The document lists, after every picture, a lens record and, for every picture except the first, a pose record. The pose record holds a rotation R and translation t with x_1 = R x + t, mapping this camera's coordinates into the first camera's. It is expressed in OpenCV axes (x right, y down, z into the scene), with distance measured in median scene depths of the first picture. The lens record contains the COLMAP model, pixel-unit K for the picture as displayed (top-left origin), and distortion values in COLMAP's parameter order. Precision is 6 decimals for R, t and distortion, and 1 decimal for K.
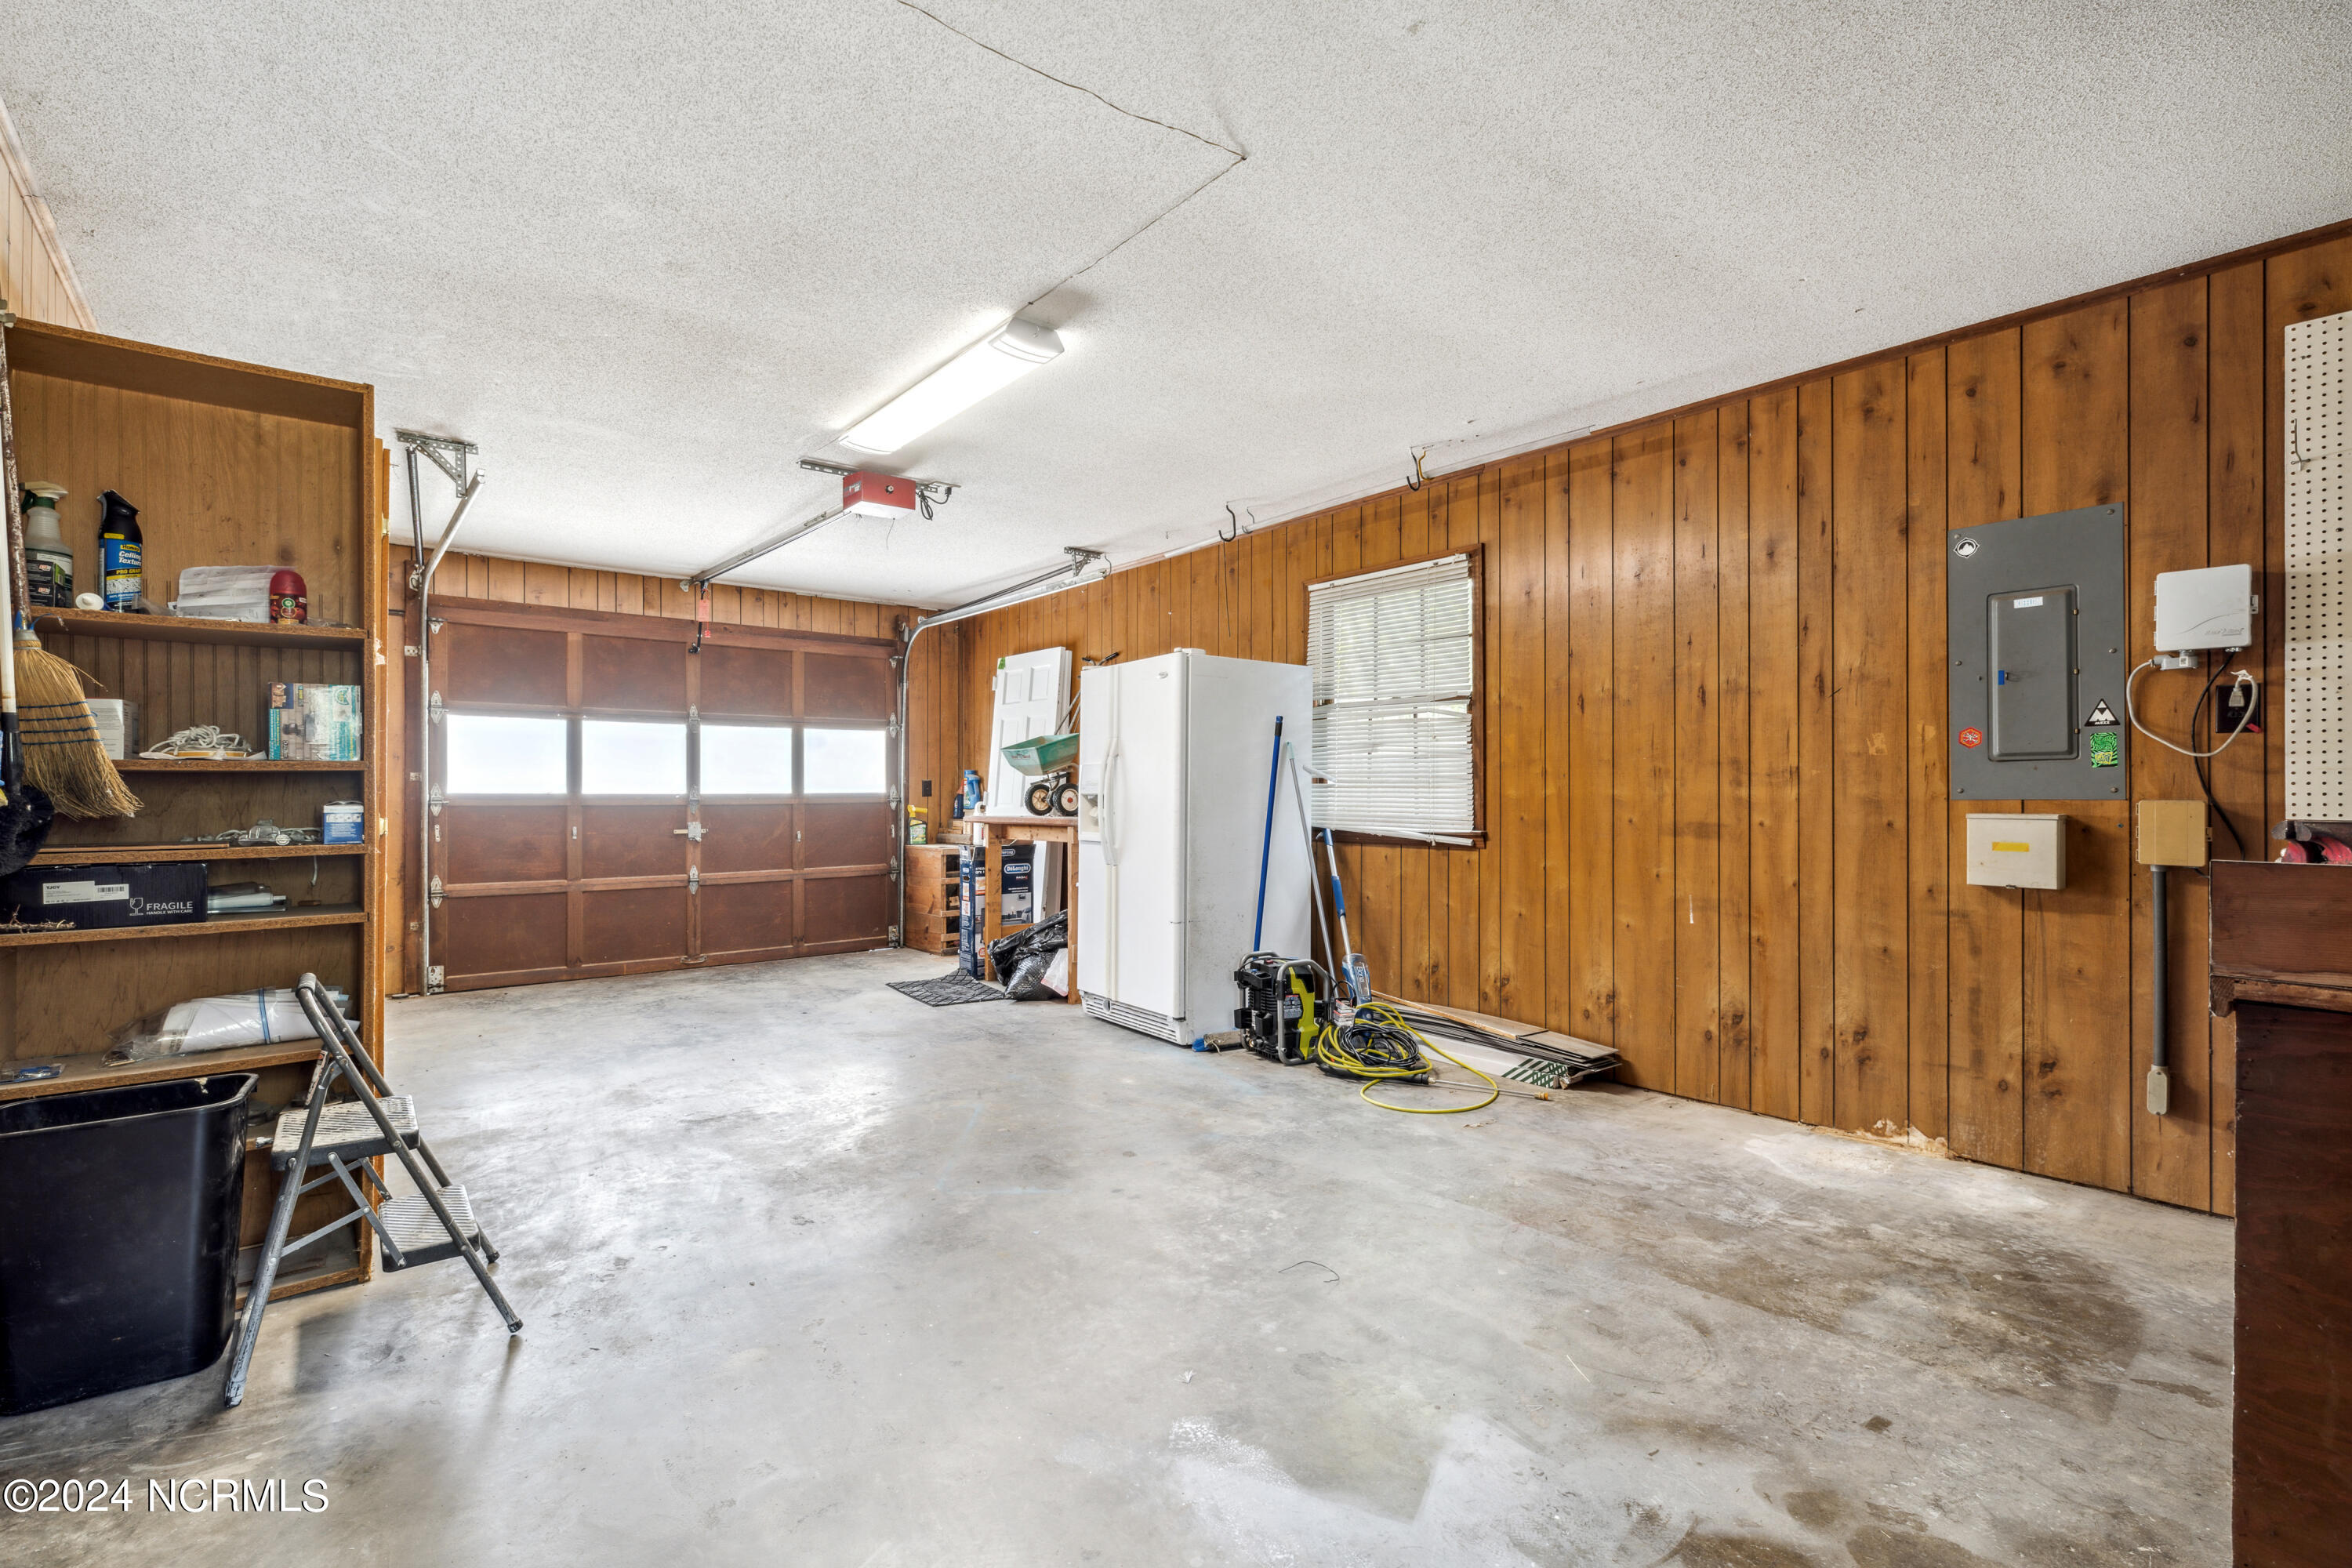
lens RADIAL K [[1066.8, 0, 1166.8], [0, 1066.8, 782.8], [0, 0, 1]] dist [0.002100, -0.000074]
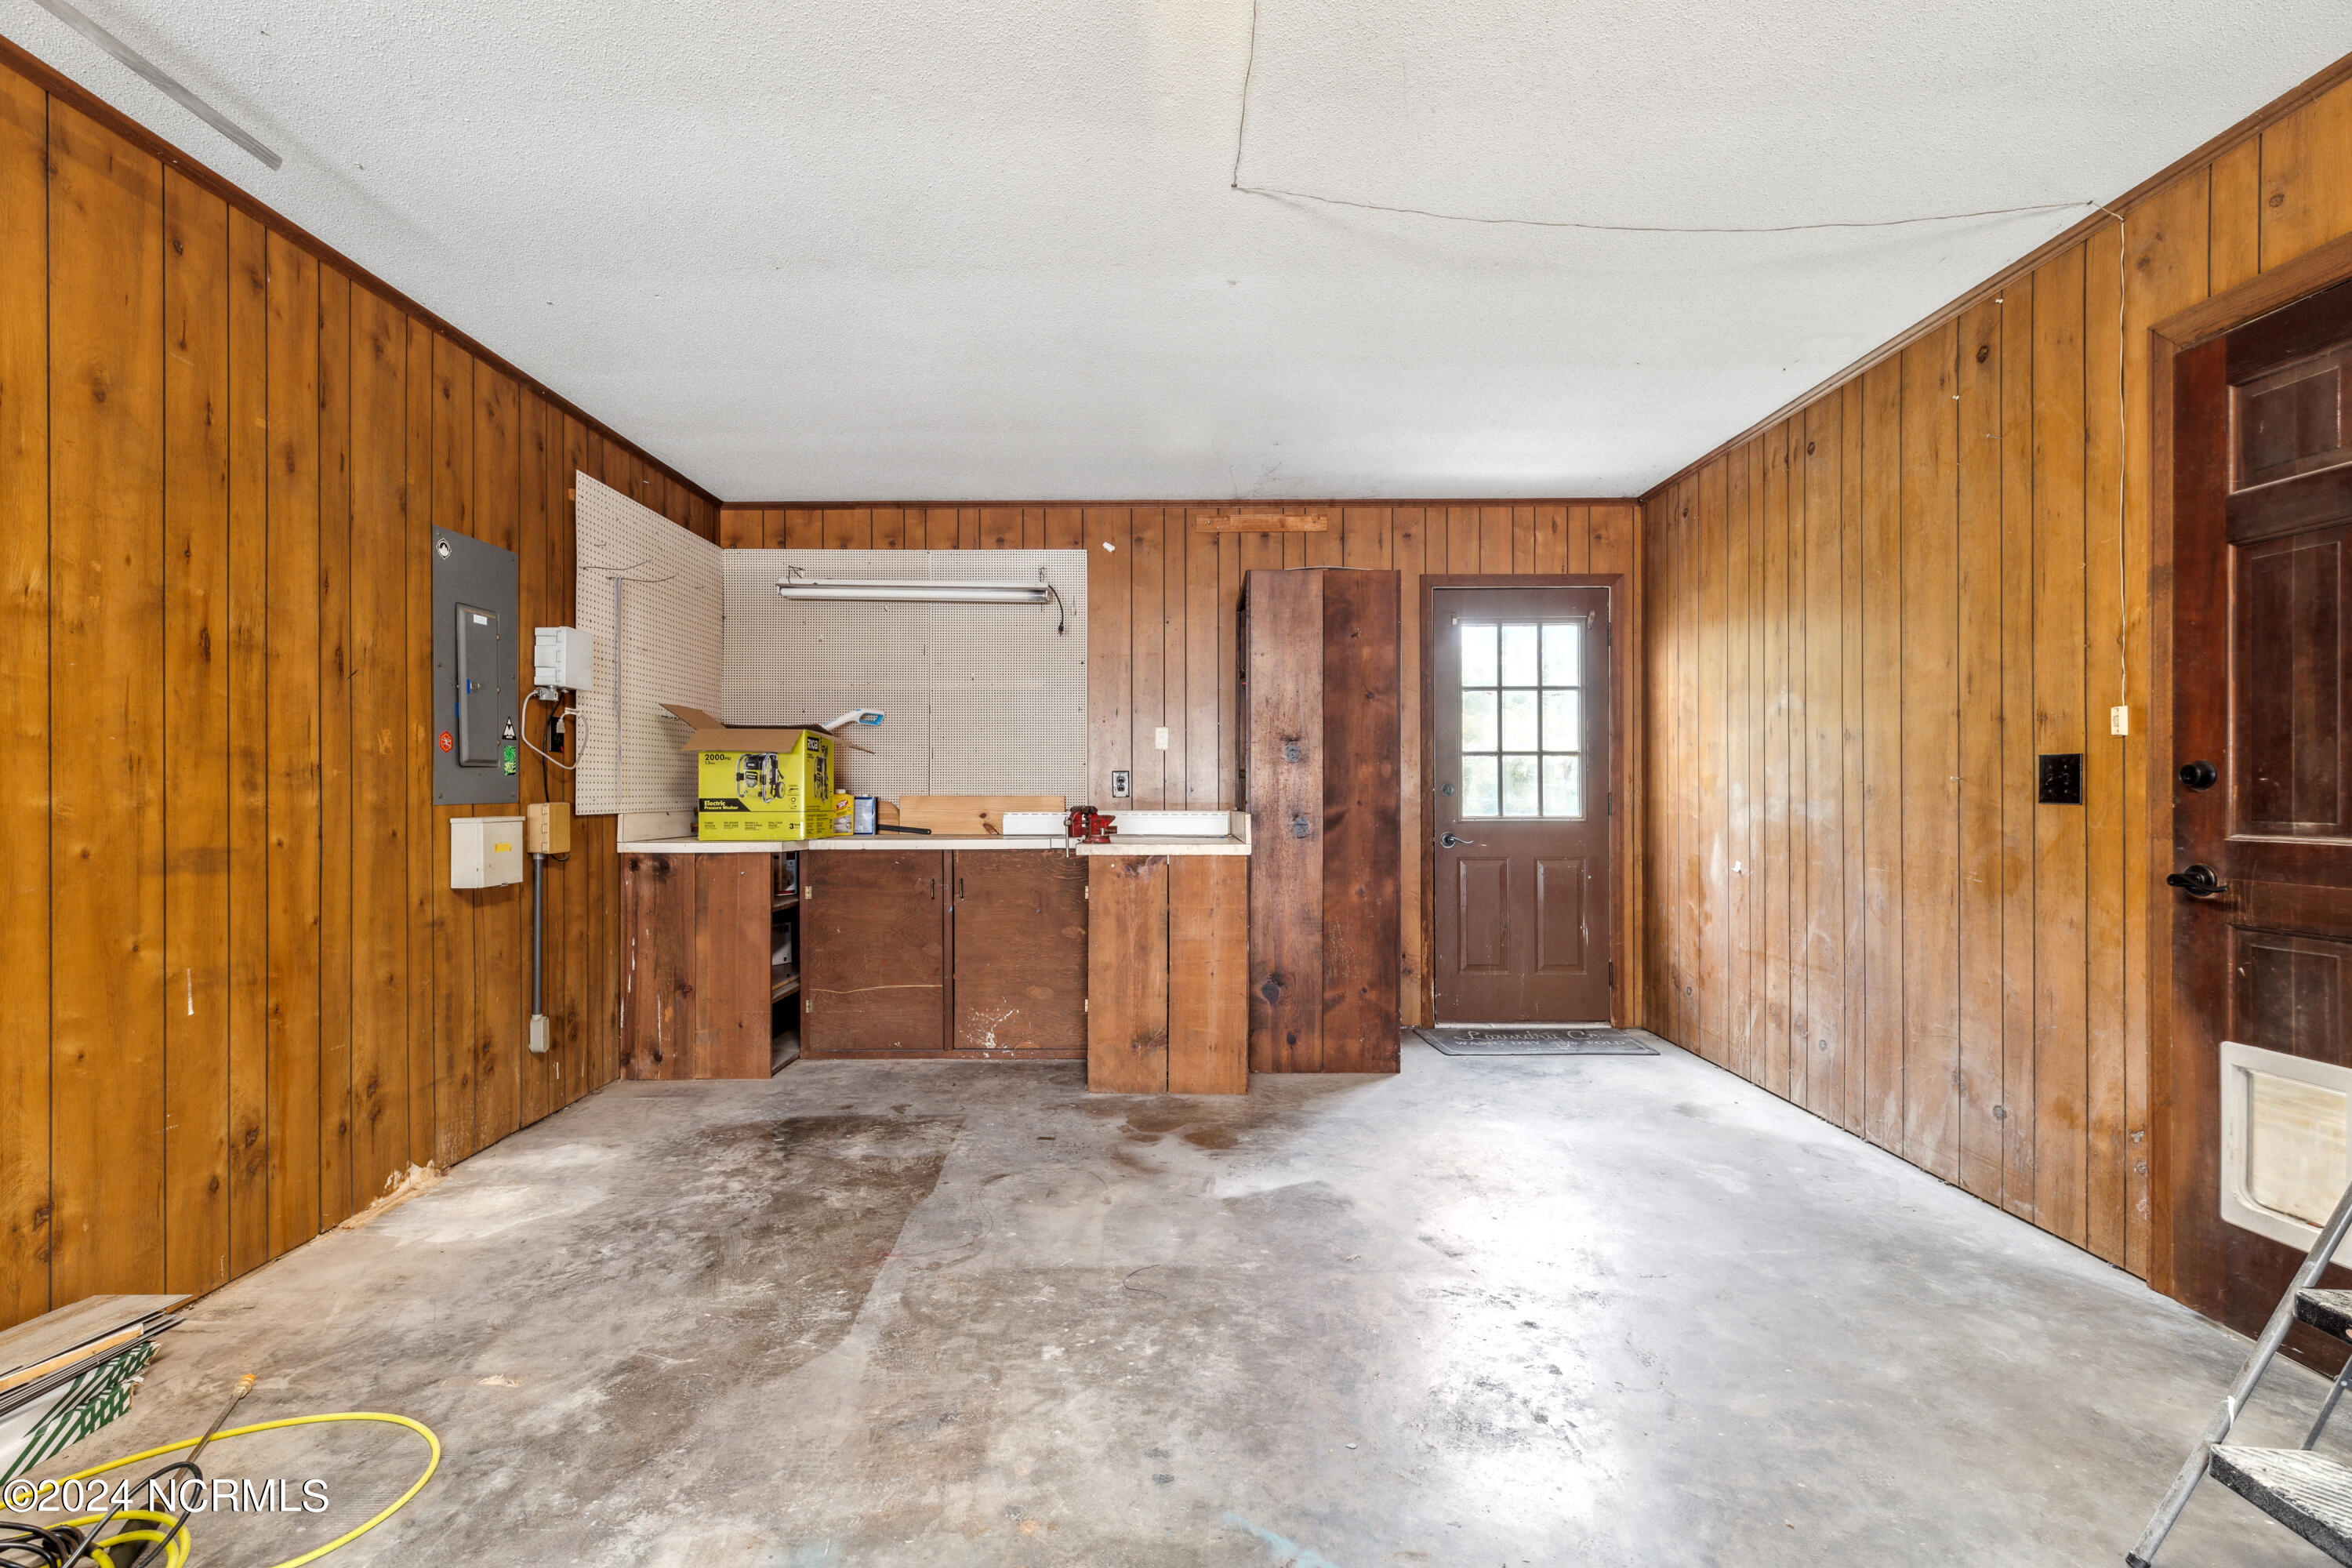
lens RADIAL K [[1066.8, 0, 1161.1], [0, 1066.8, 787.3], [0, 0, 1]] dist [0.002100, -0.000074]
pose [[-0.771909, 0.001352, 0.635731, -0.373874], [-0.006451, 0.999930, -0.009959, 0.005110], [-0.635700, -0.011789, -0.771846, 1.296302]]
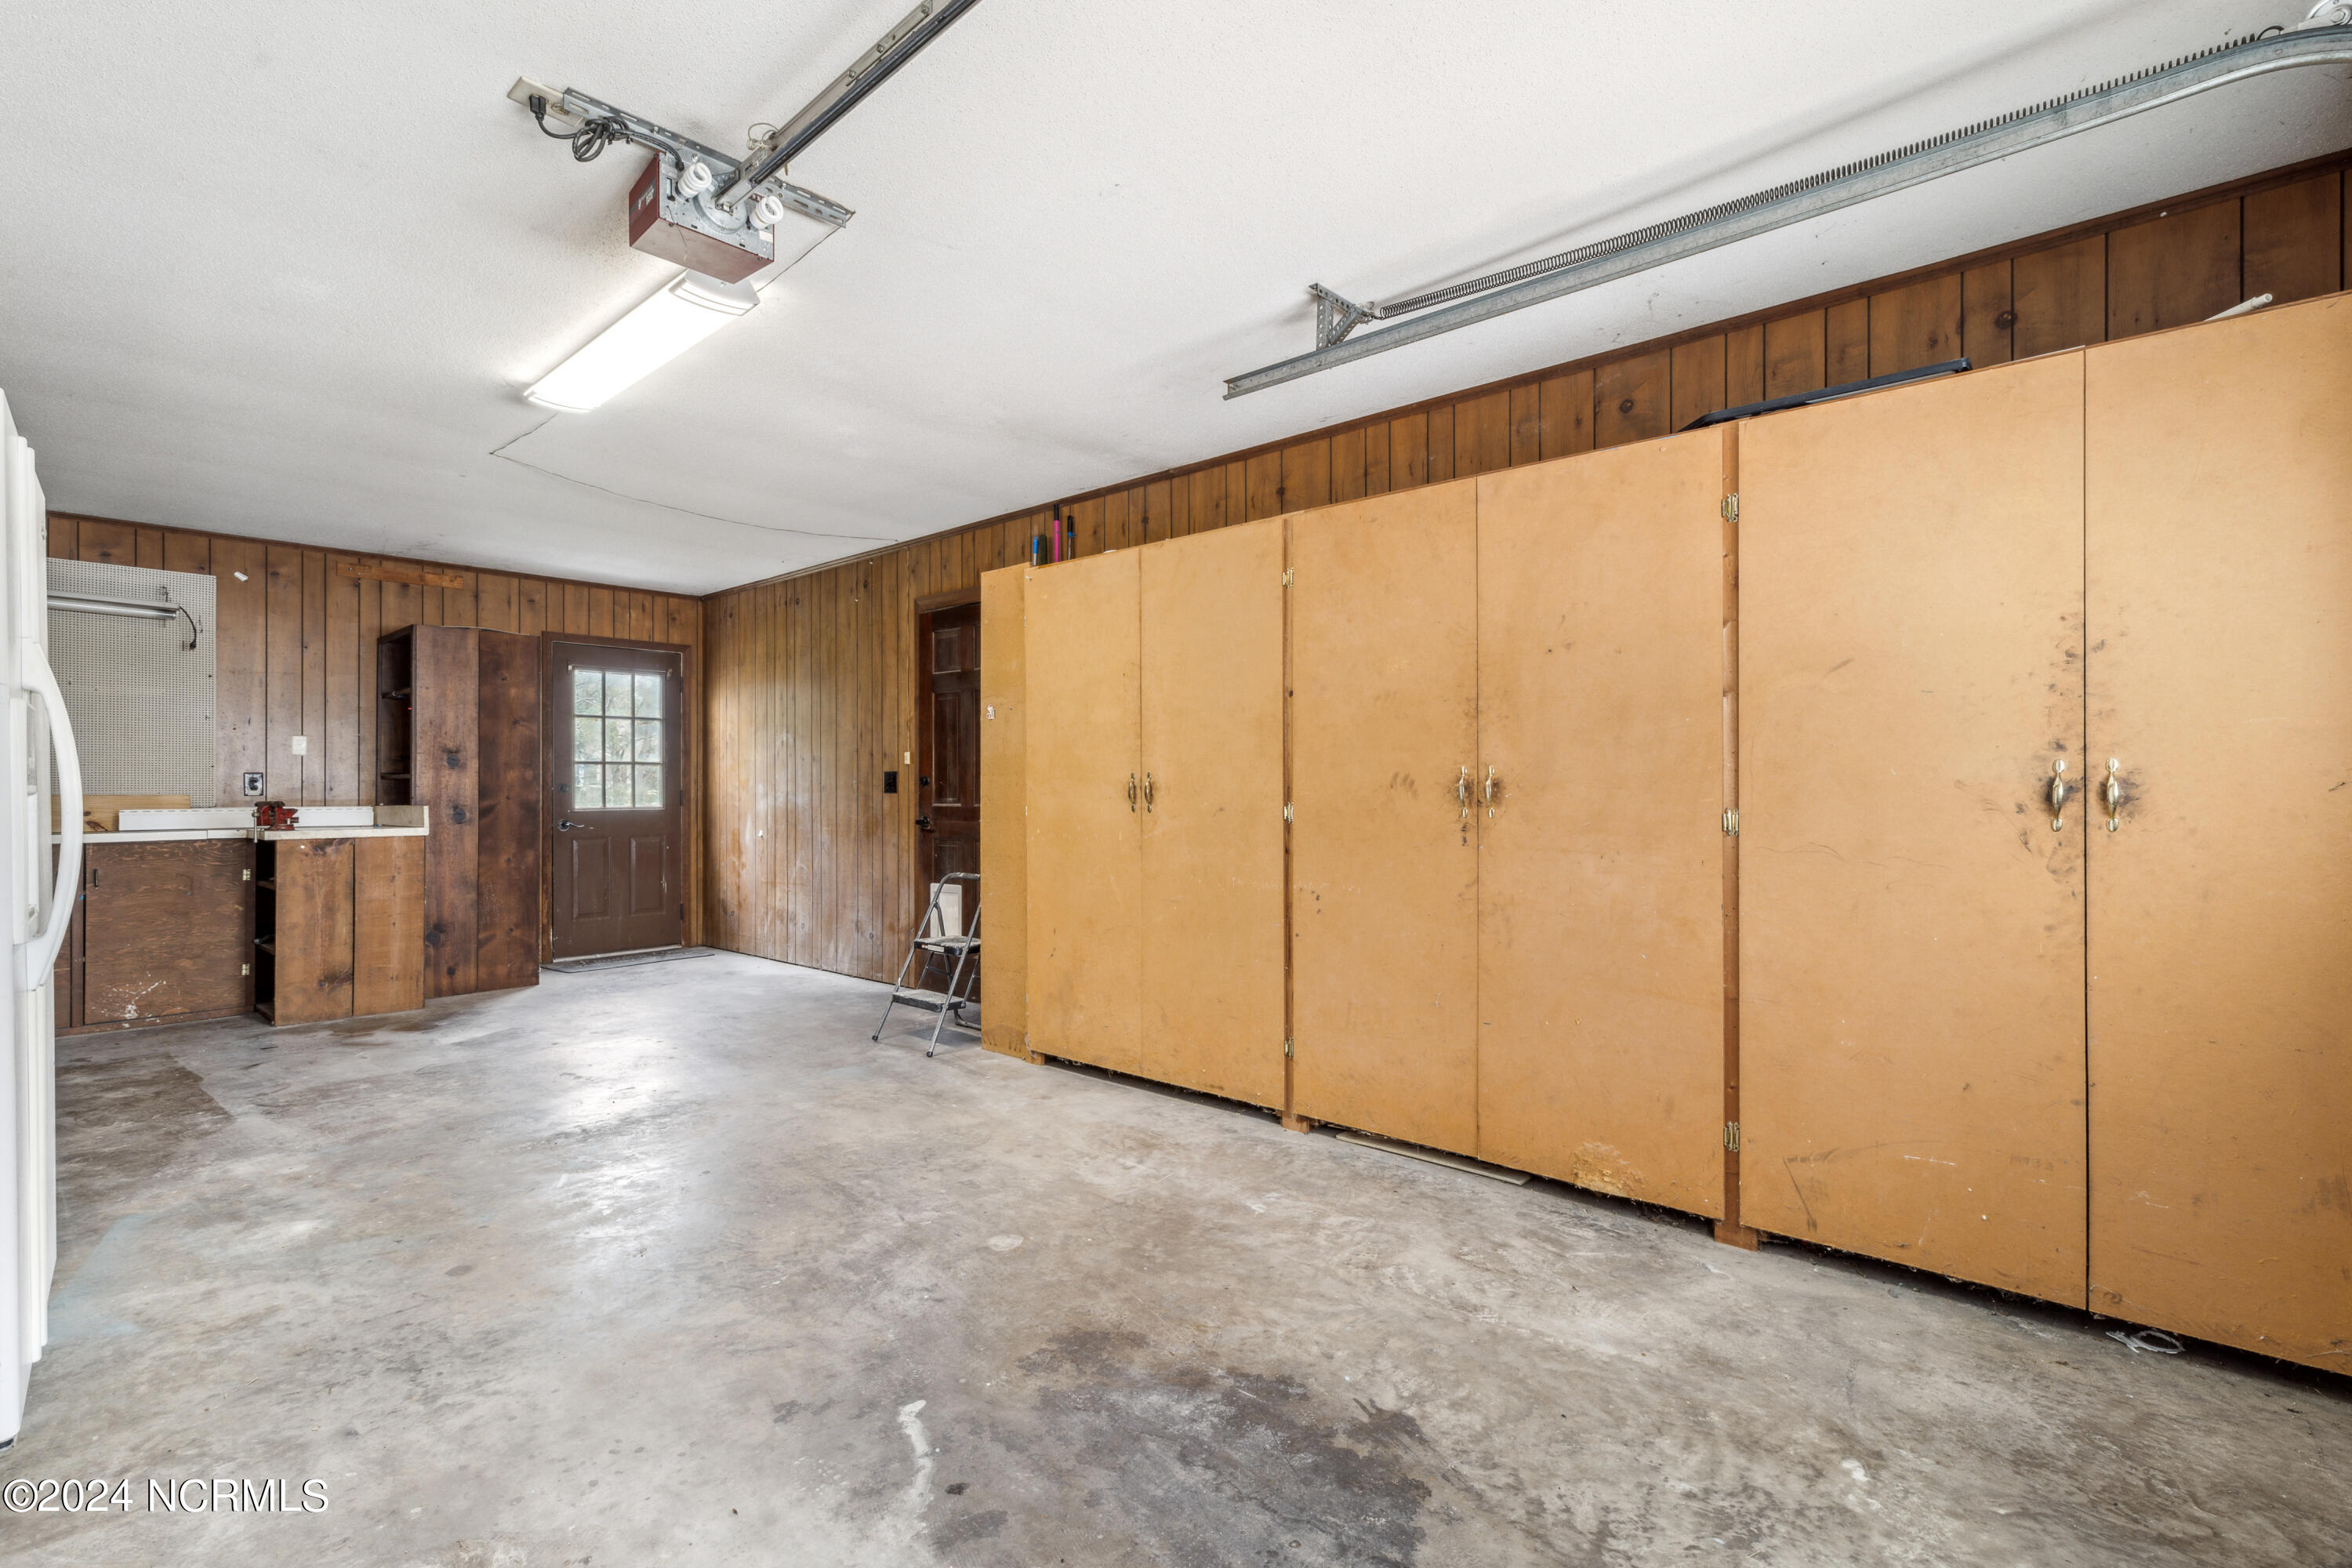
lens RADIAL K [[1066.8, 0, 1167.5], [0, 1066.8, 780.4], [0, 0, 1]] dist [0.002100, -0.000074]
pose [[-0.987505, 0.002141, -0.157573, -0.559281], [0.005162, 0.999811, -0.018760, 0.019533], [0.157503, -0.019339, -0.987329, 2.098285]]
